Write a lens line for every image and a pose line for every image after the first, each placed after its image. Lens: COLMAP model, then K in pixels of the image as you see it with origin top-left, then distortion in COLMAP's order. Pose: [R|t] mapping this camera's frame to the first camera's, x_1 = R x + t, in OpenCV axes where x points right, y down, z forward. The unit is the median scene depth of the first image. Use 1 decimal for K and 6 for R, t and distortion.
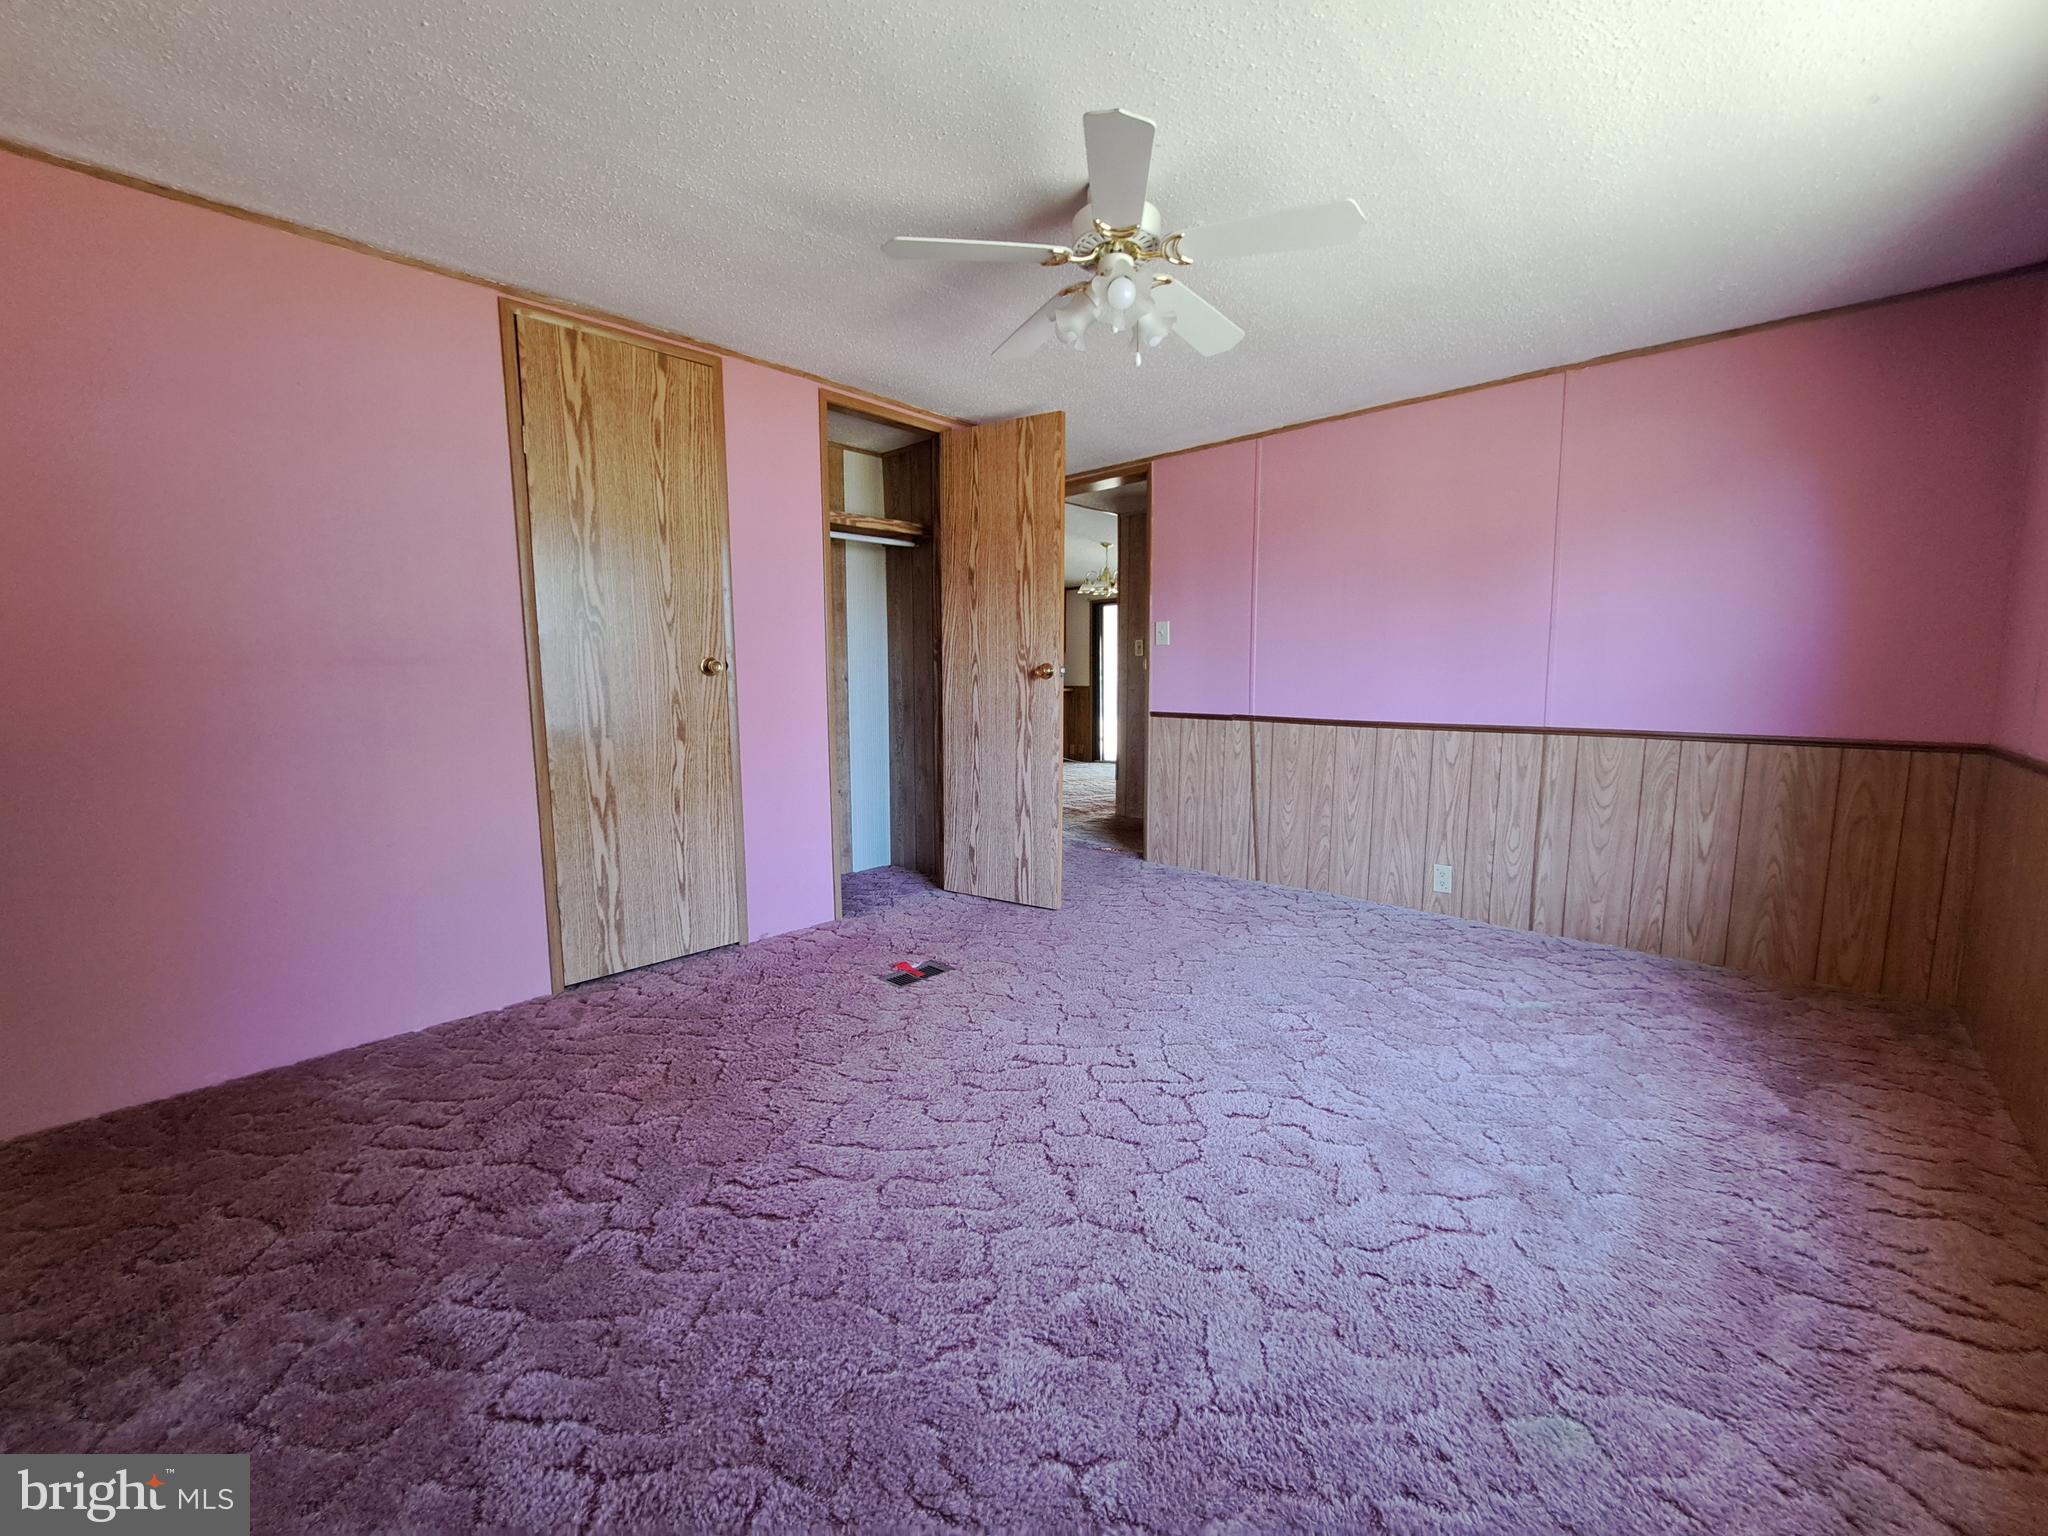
lens RADIAL K [[813.2, 0, 1020.3], [0, 813.2, 771.4], [0, 0, 1]] dist [-0.014387, 0.000690]
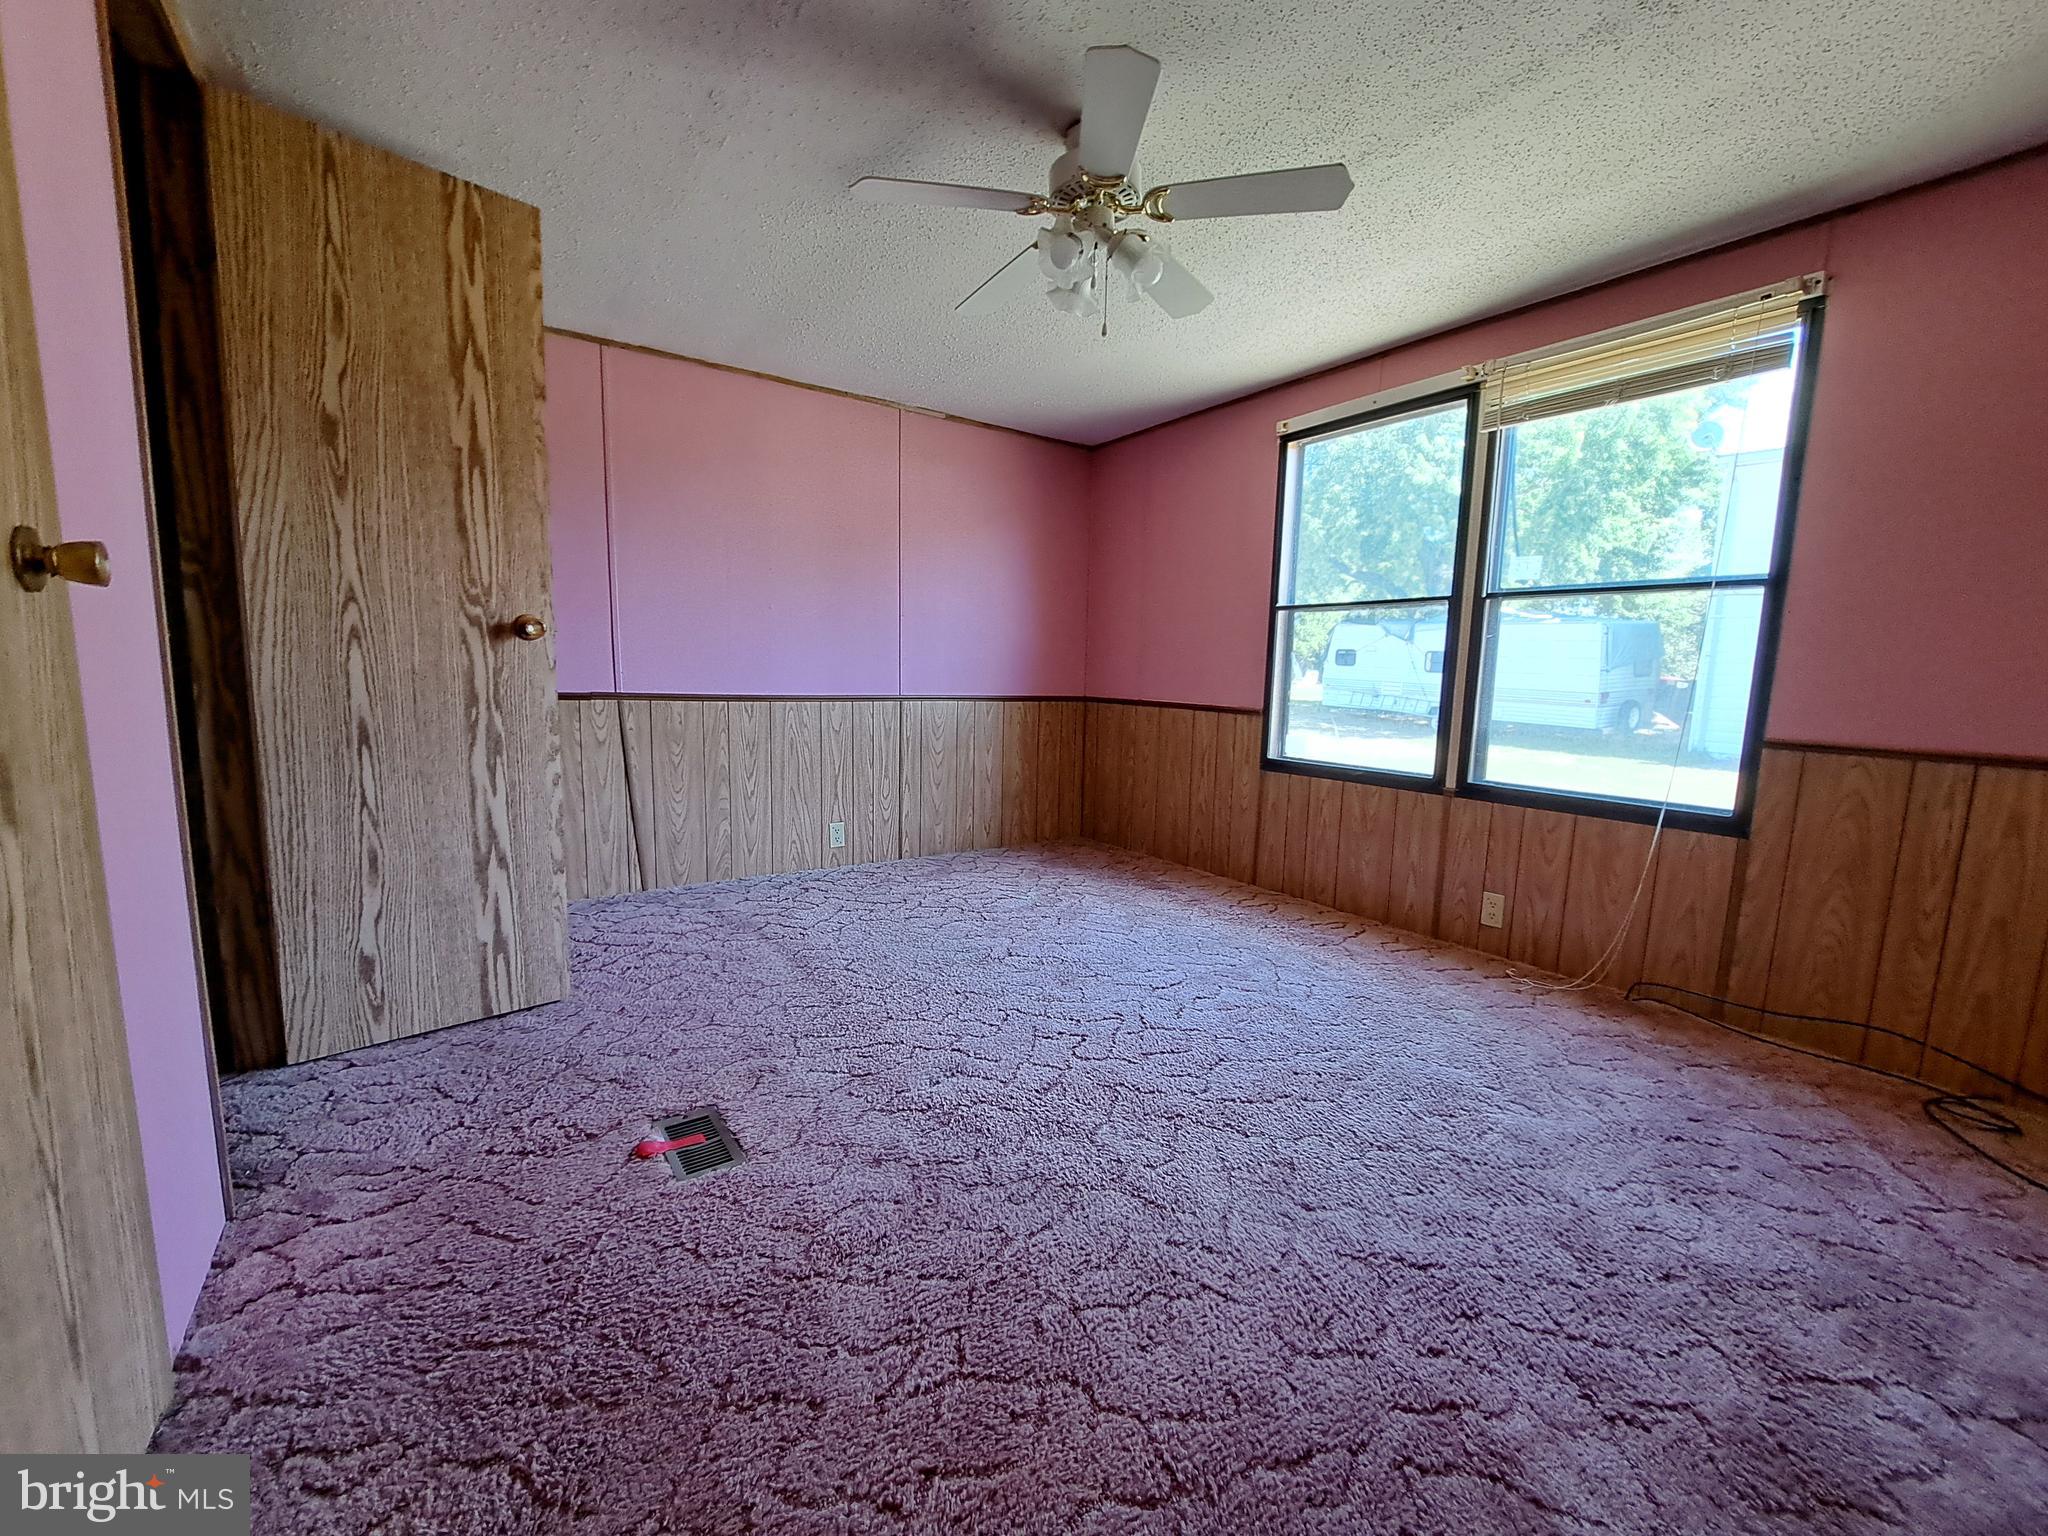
lens RADIAL K [[813.2, 0, 1030.1], [0, 813.2, 770.9], [0, 0, 1]] dist [-0.014387, 0.000690]
pose [[0.206492, -0.117584, 0.971357, -0.487825], [0.086603, 0.991053, 0.101558, -0.043661], [-0.974608, 0.063152, 0.214828, 0.492242]]
